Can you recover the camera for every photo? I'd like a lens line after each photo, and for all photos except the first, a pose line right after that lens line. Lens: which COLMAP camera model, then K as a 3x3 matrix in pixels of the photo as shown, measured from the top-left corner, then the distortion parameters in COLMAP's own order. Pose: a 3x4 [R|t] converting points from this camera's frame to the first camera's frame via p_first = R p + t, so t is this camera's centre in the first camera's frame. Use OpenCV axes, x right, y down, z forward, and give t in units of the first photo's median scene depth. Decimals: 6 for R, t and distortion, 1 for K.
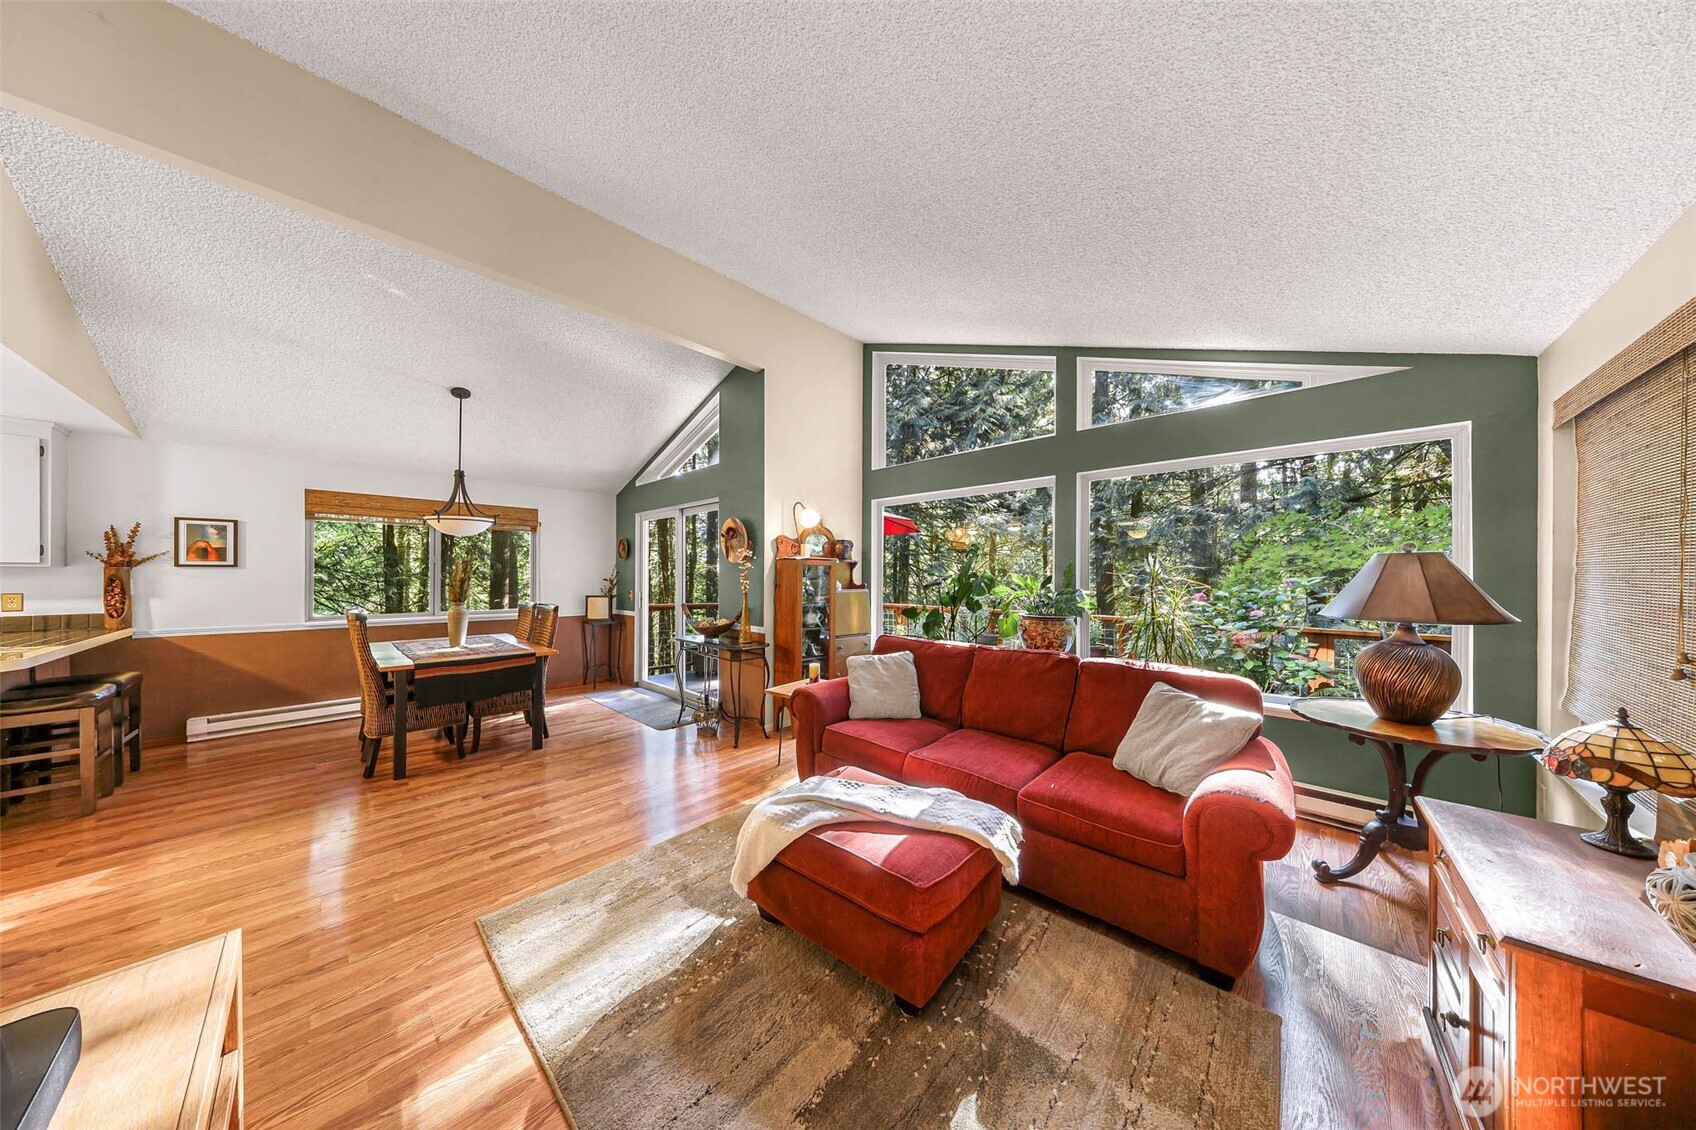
lens RADIAL K [[494.0, 0, 851.4], [0, 494.0, 570.3], [0, 0, 1]] dist [-0.005324, 0.000211]
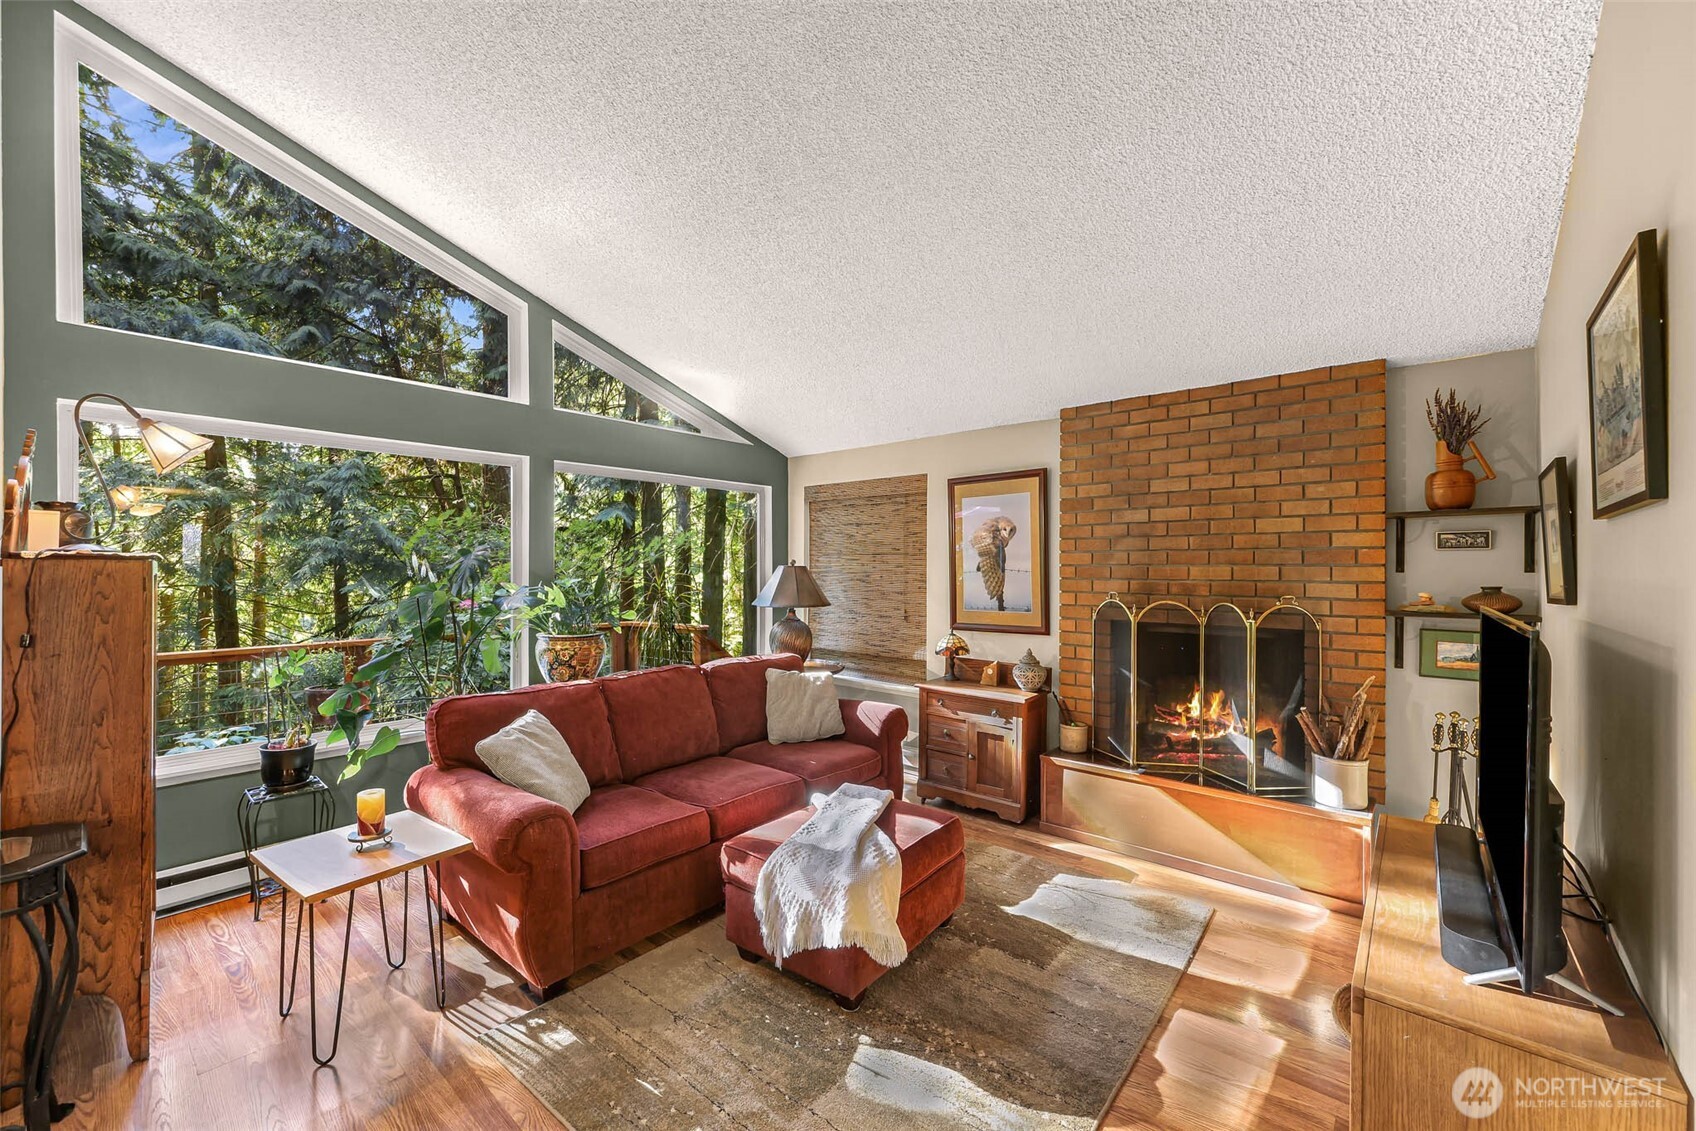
lens RADIAL K [[671.7, 0, 850.6], [0, 671.7, 562.9], [0, 0, 1]] dist [0.001057, 0.000075]
pose [[-0.061981, 0.000070, 0.998077, -1.140599], [0.001930, 0.999998, 0.000050, -0.042075], [-0.998075, 0.001929, -0.061981, 0.937668]]
